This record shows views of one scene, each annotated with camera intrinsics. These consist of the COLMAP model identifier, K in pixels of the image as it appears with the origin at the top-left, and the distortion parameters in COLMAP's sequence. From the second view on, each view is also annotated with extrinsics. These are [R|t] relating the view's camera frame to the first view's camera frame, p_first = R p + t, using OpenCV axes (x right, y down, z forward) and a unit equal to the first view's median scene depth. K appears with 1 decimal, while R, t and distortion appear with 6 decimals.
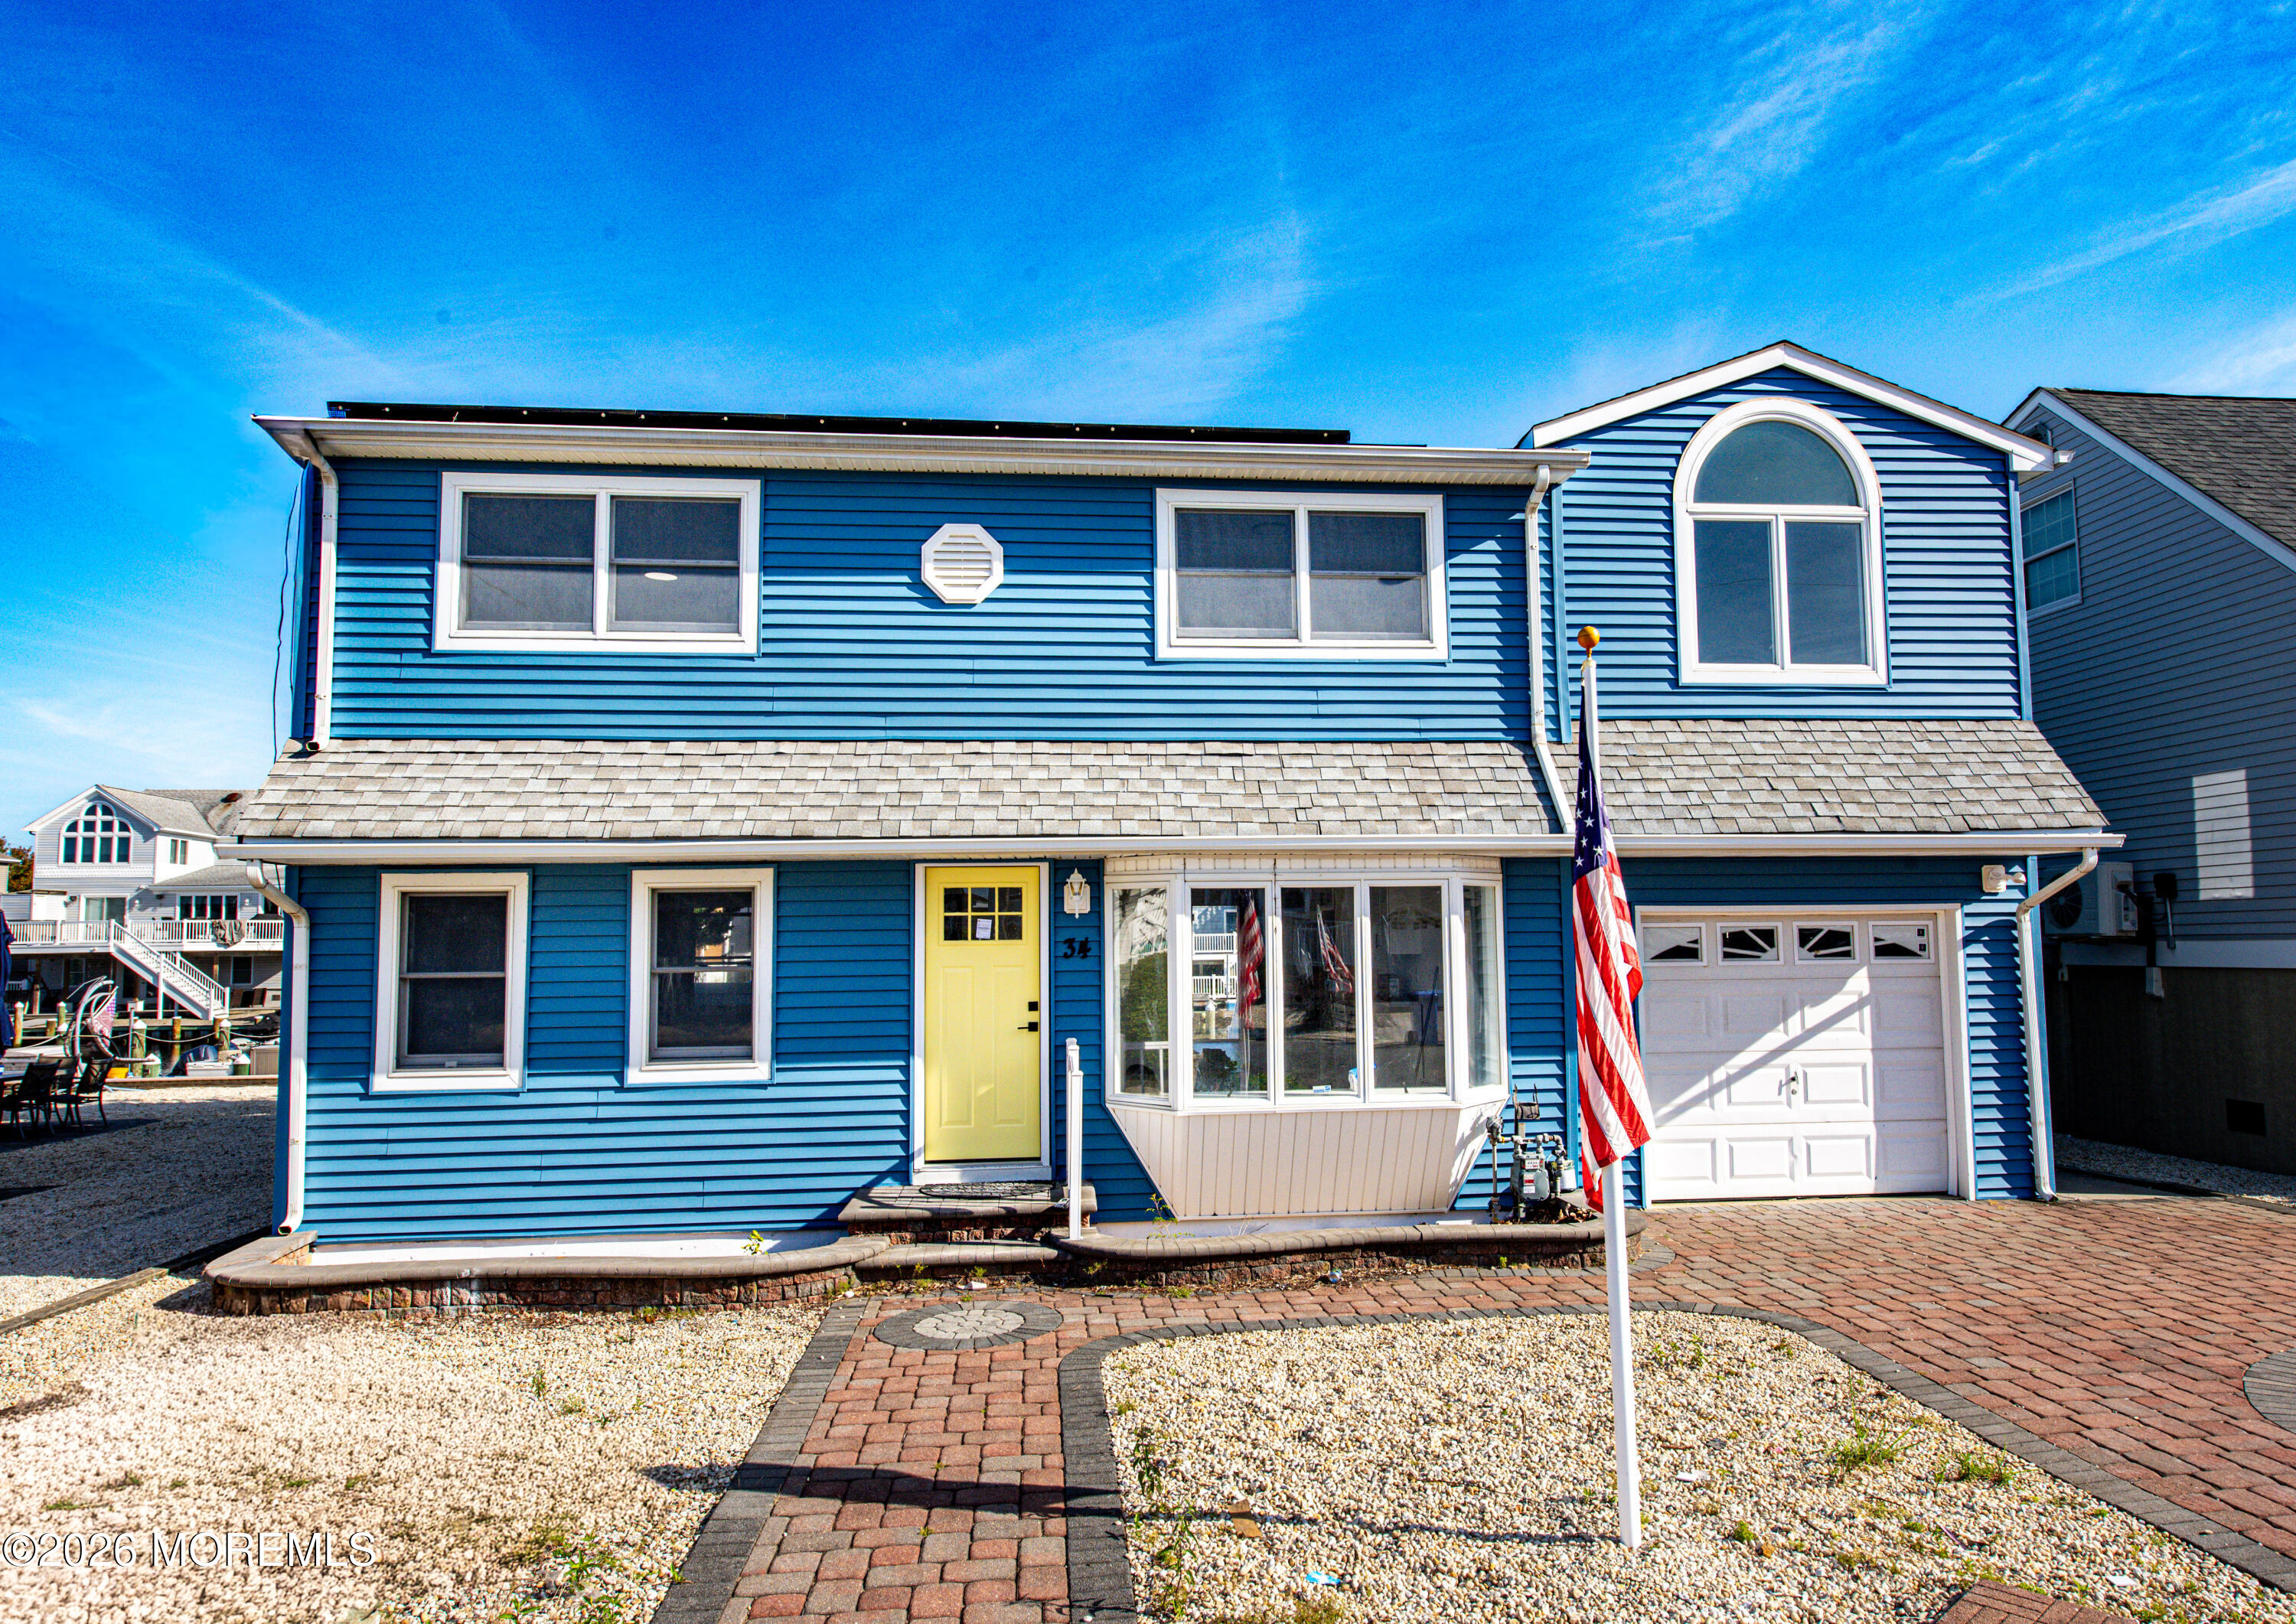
lens RADIAL K [[1483.6, 0, 1147.1], [0, 1483.6, 838.0], [0, 0, 1]] dist [-0.004287, 0.000362]
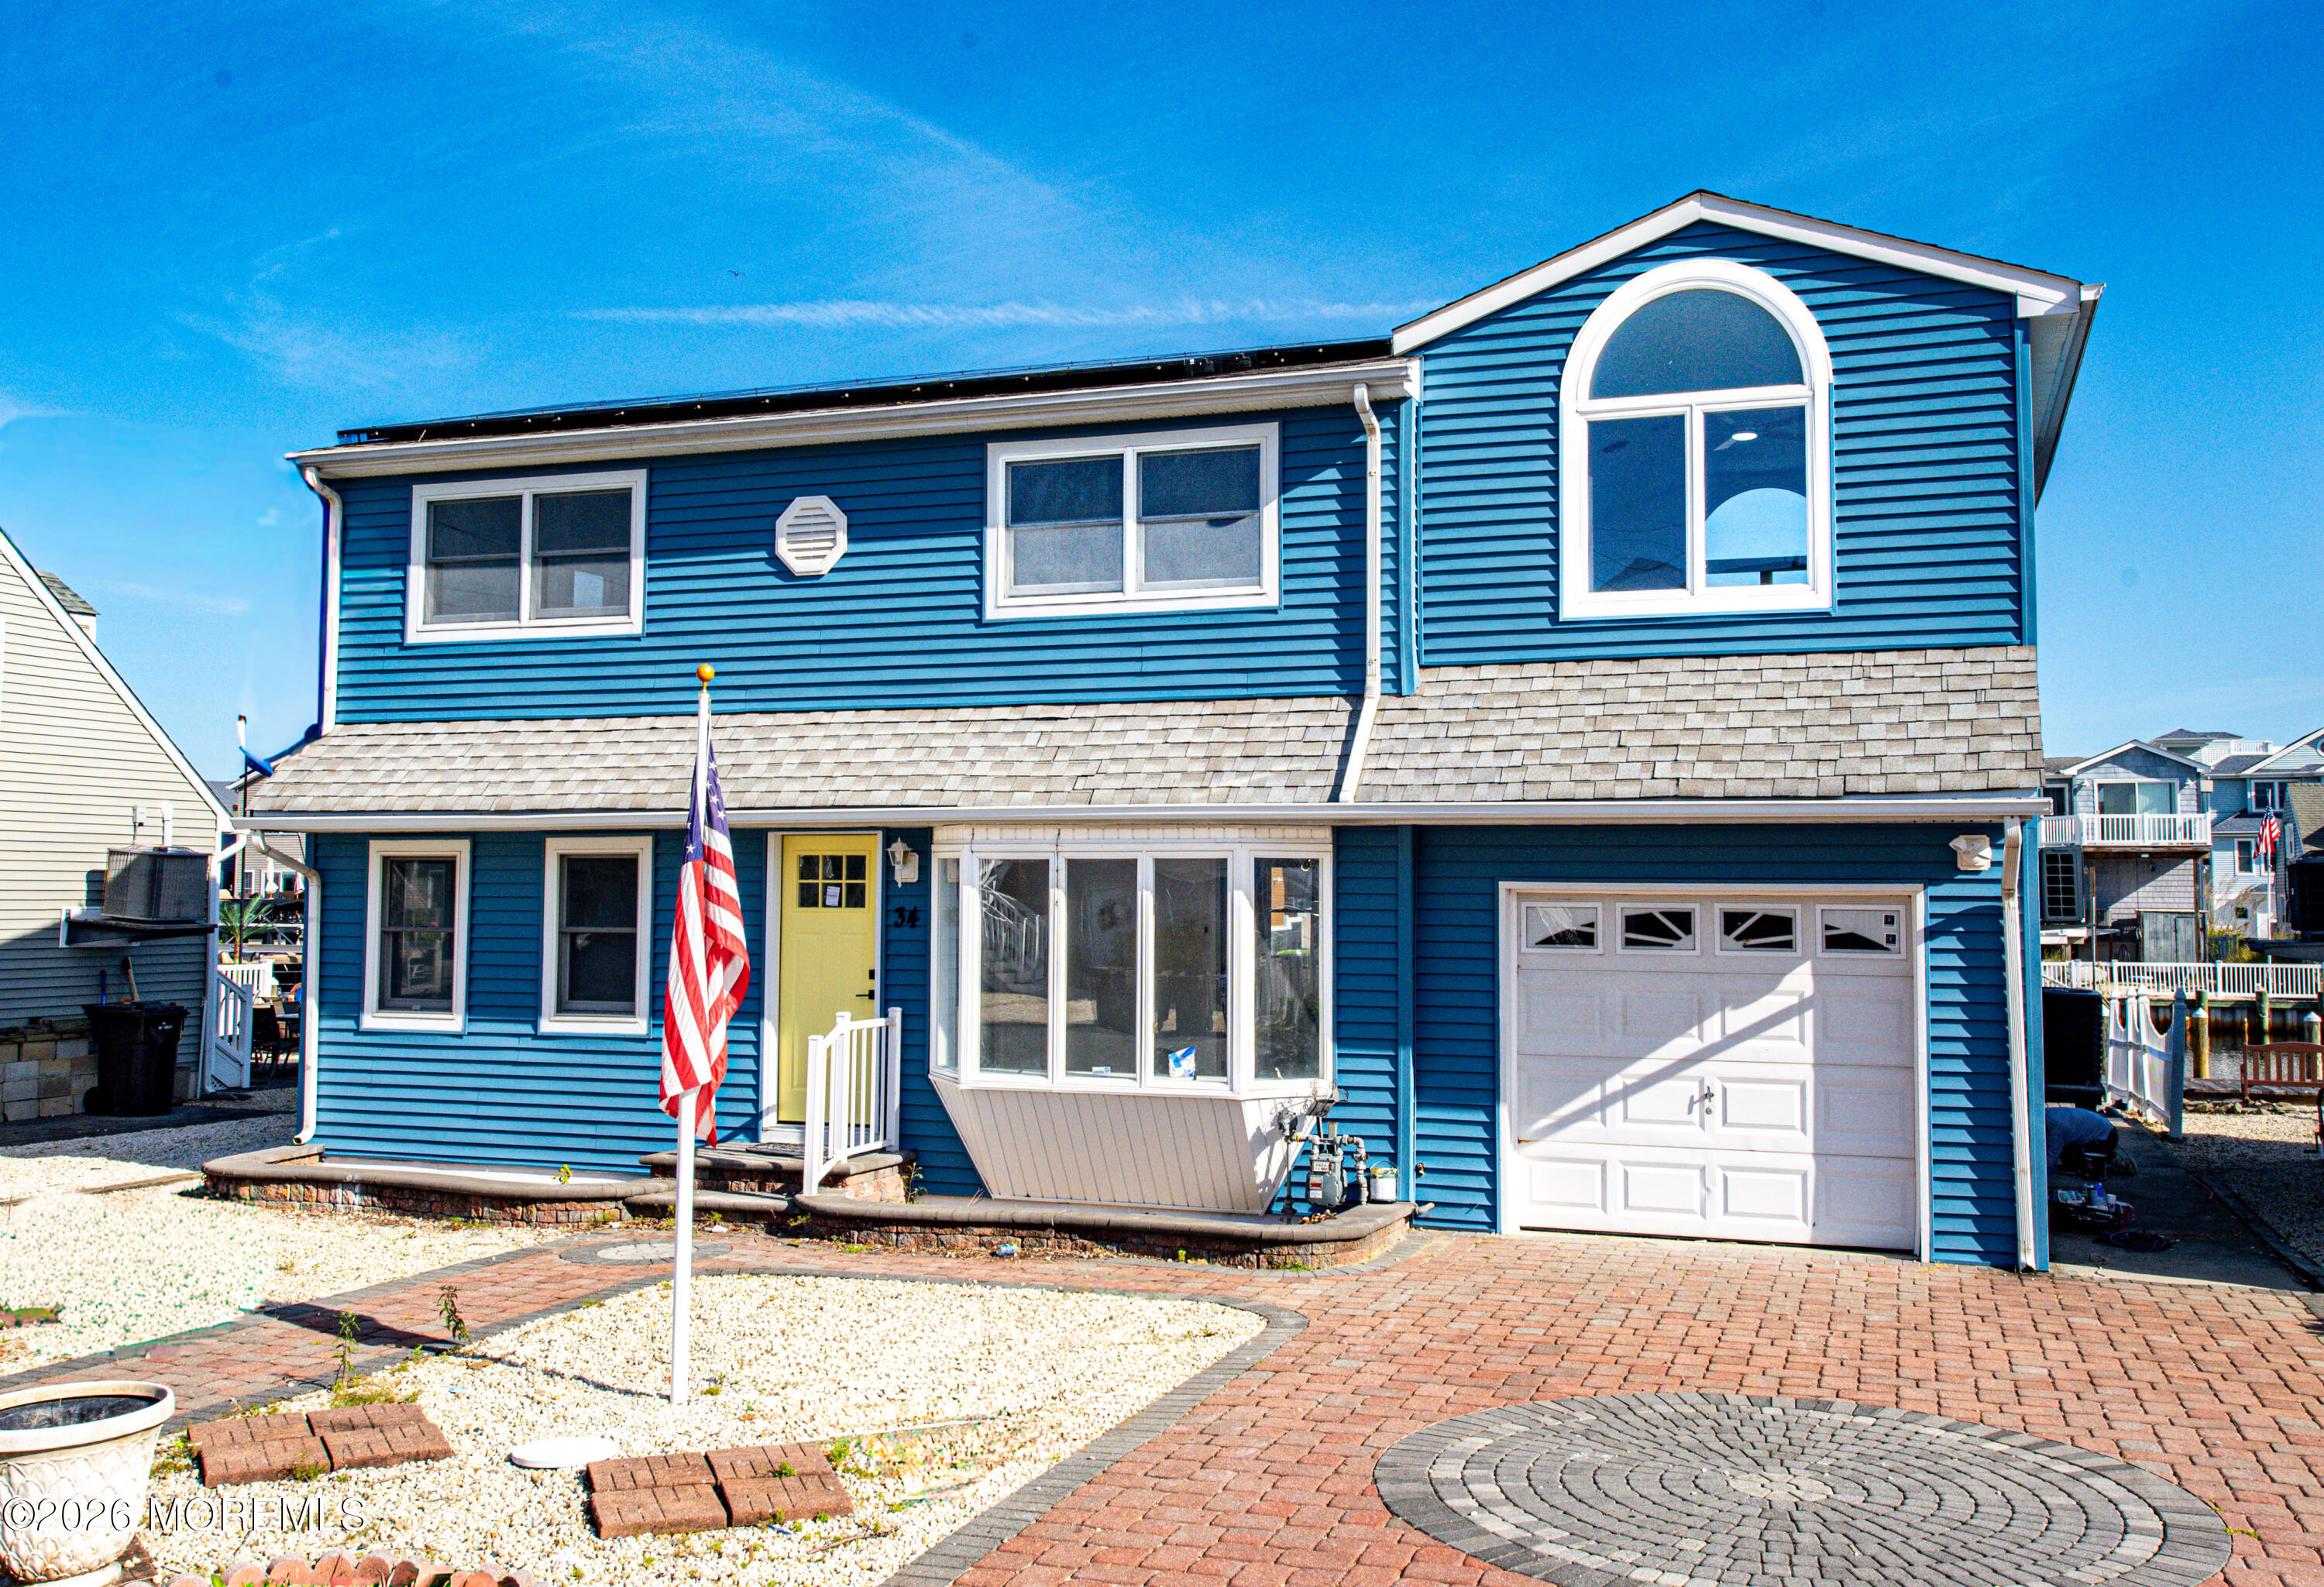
lens RADIAL K [[2104.5, 0, 1162.0], [0, 2104.5, 793.5], [0, 0, 1]] dist [-0.002331, -0.003658]
pose [[0.896452, -0.005480, -0.443107, 0.723738], [0.013027, 0.999817, 0.013990, -0.025885], [0.442950, -0.018314, 0.896359, -0.184327]]
